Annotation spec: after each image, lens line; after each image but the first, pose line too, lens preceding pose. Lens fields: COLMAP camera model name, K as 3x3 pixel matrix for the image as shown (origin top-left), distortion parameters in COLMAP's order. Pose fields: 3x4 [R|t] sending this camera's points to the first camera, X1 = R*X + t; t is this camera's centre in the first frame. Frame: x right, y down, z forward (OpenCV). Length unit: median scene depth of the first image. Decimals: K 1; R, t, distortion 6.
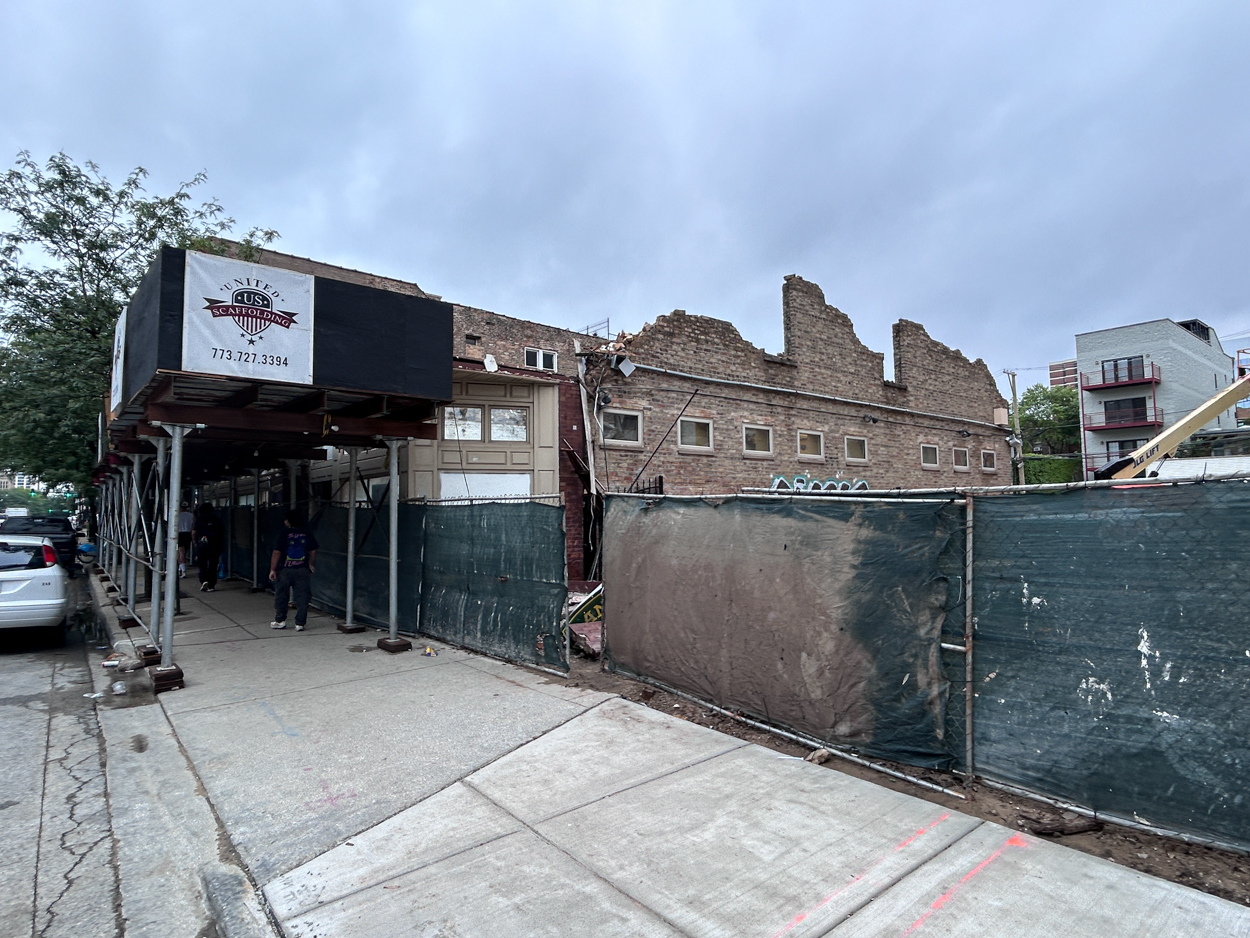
lens RADIAL K [[696.4, 0, 617.8], [0, 696.4, 470.6], [0, 0, 1]] dist [-0.010789, -0.000628]
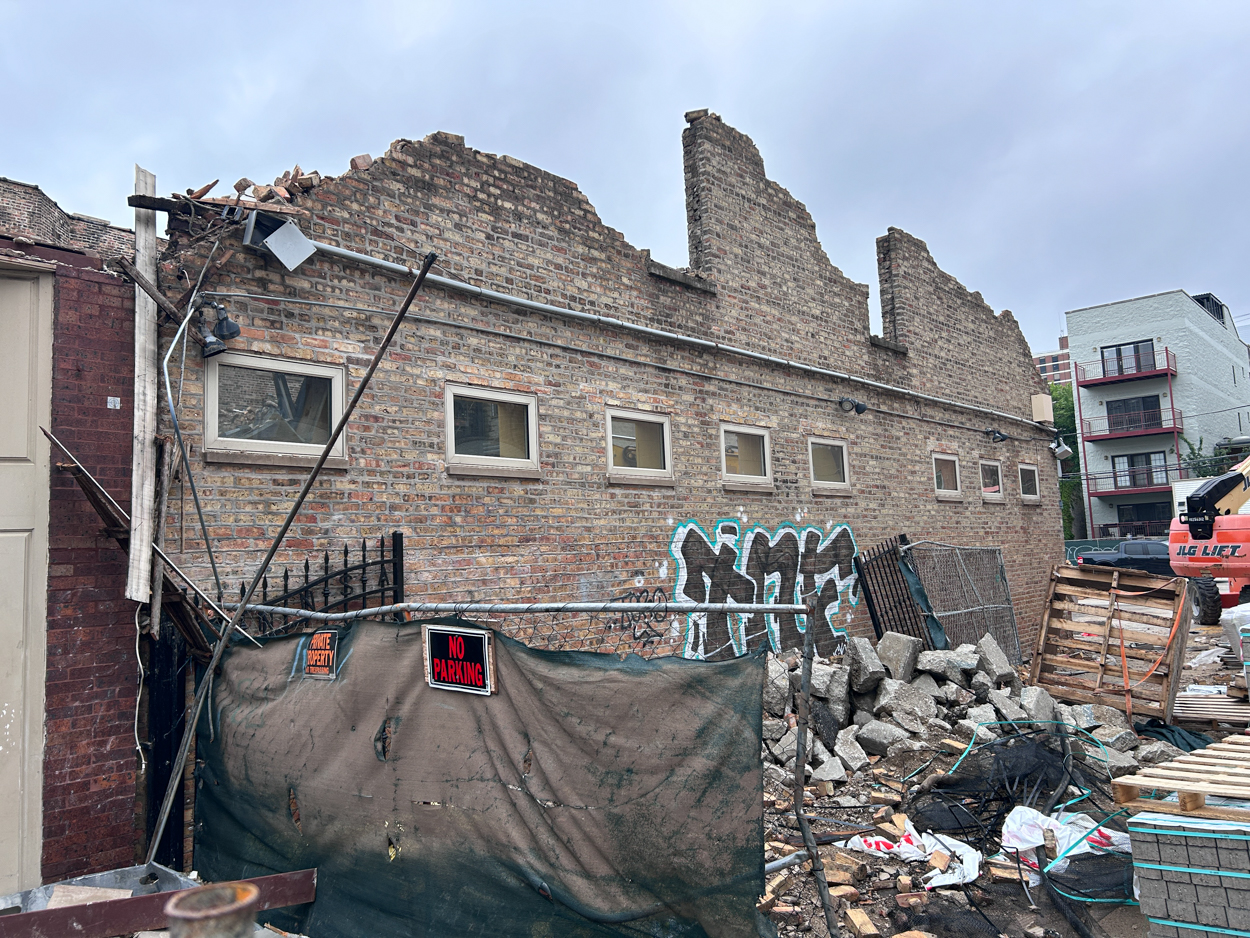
lens RADIAL K [[940.3, 0, 633.4], [0, 940.3, 470.5], [0, 0, 1]] dist [0.062475, -0.005761]
pose [[0.982521, -0.015715, 0.185485, 0.076447], [0.022882, 0.999069, -0.036564, -0.003719], [-0.184738, 0.040170, 0.981967, 0.366468]]
